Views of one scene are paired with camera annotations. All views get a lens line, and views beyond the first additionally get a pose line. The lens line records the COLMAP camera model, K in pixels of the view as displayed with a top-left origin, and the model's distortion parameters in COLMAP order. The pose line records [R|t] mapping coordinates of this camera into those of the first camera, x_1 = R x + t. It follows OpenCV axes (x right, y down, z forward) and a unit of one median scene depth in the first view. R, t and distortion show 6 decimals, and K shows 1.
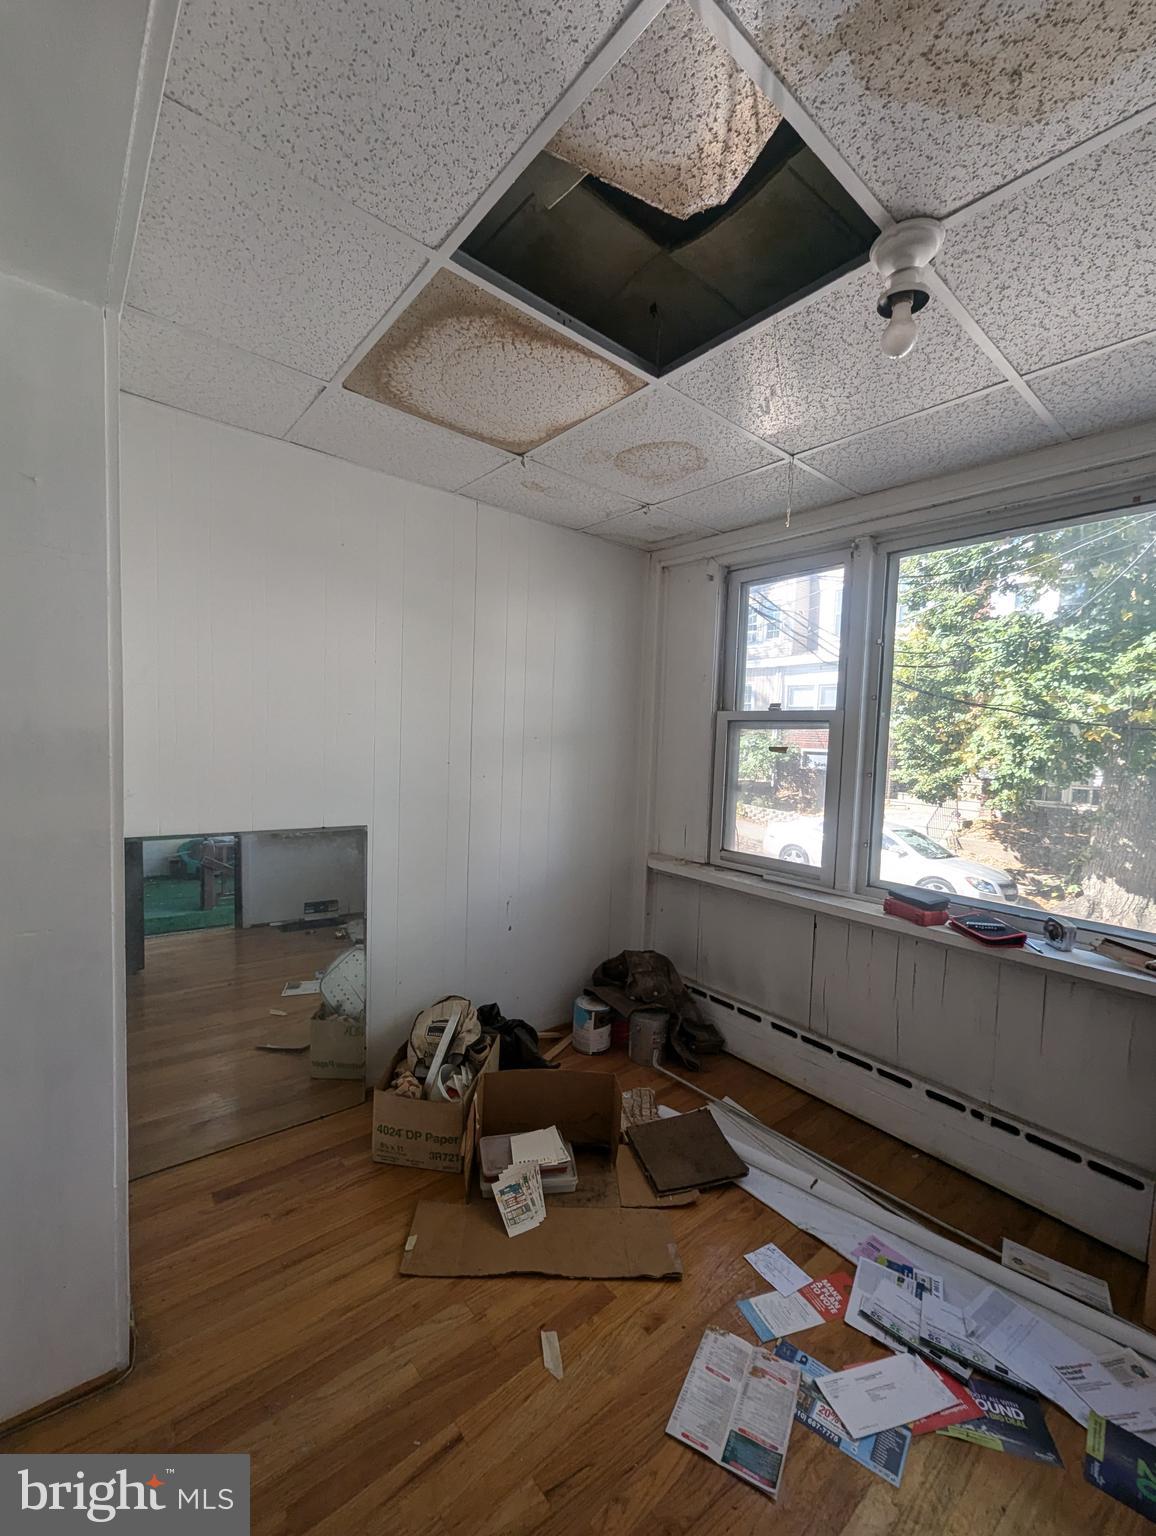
lens RADIAL K [[630.6, 0, 577.3], [0, 630.6, 769.6], [0, 0, 1]] dist [0.000972, 0.000538]
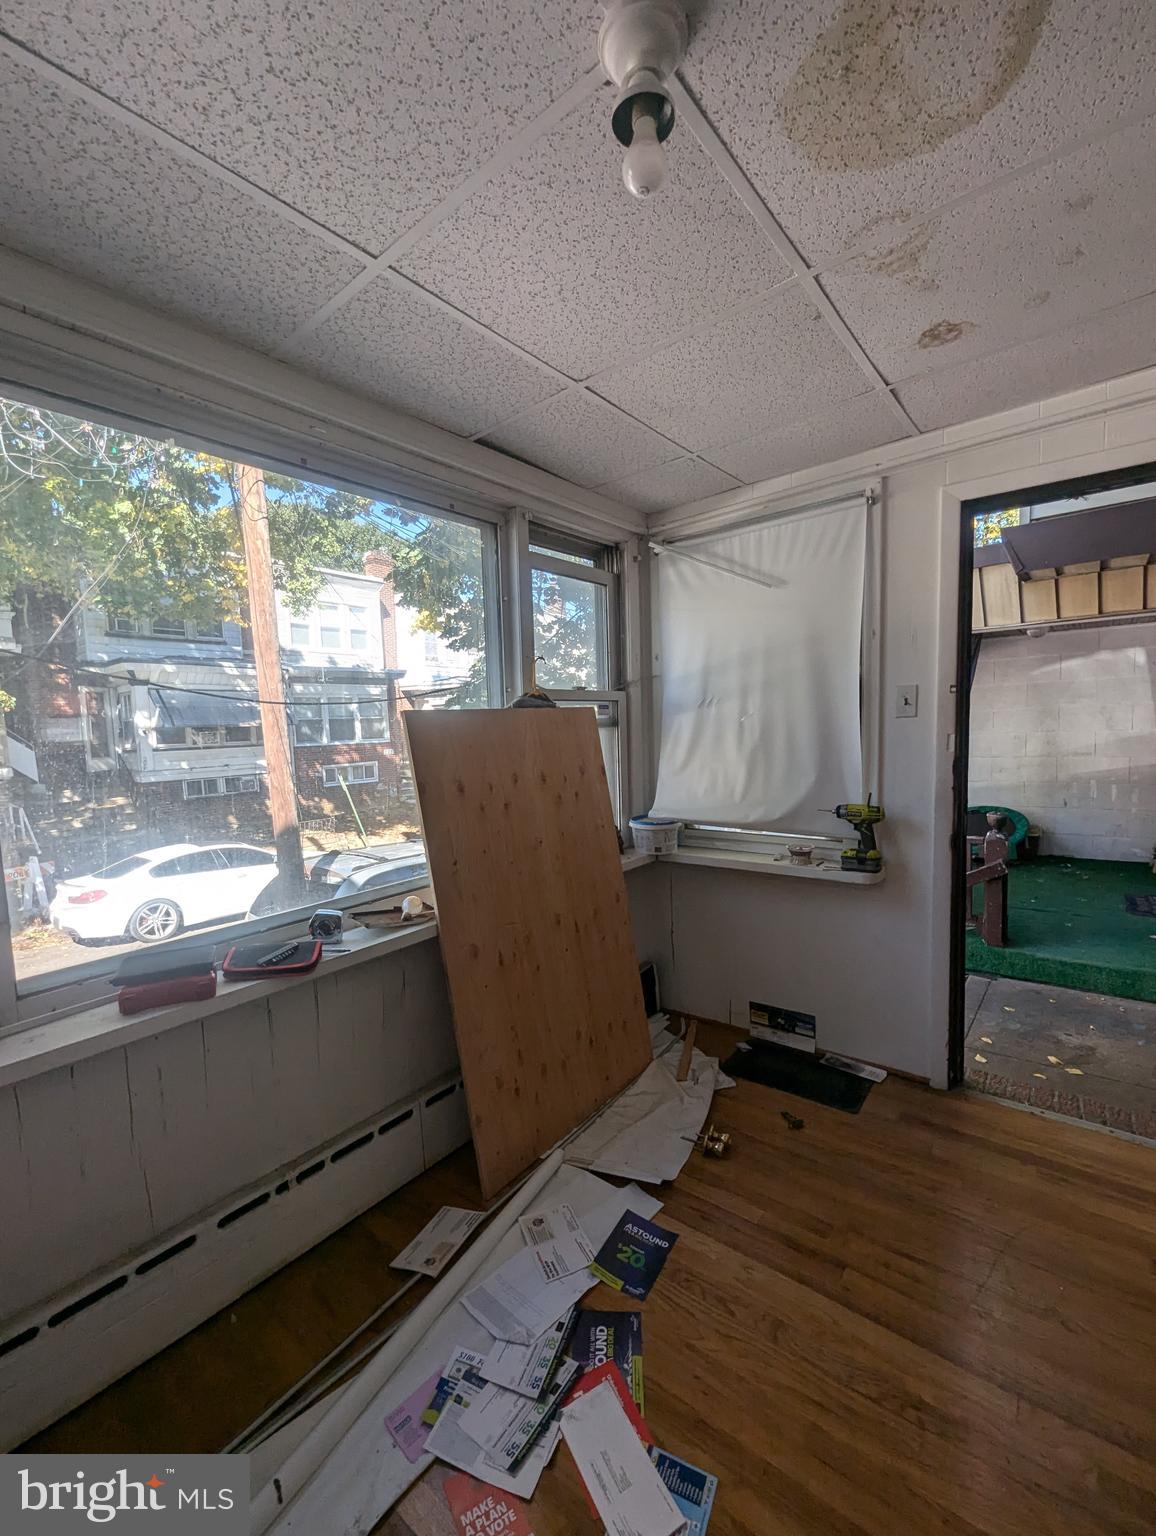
lens RADIAL K [[630.6, 0, 580.0], [0, 630.6, 775.6], [0, 0, 1]] dist [0.000972, 0.000538]
pose [[-0.186680, -0.109488, 0.976301, -0.198774], [0.078282, 0.988953, 0.125876, -0.050739], [-0.979297, 0.099925, -0.176047, 0.895818]]
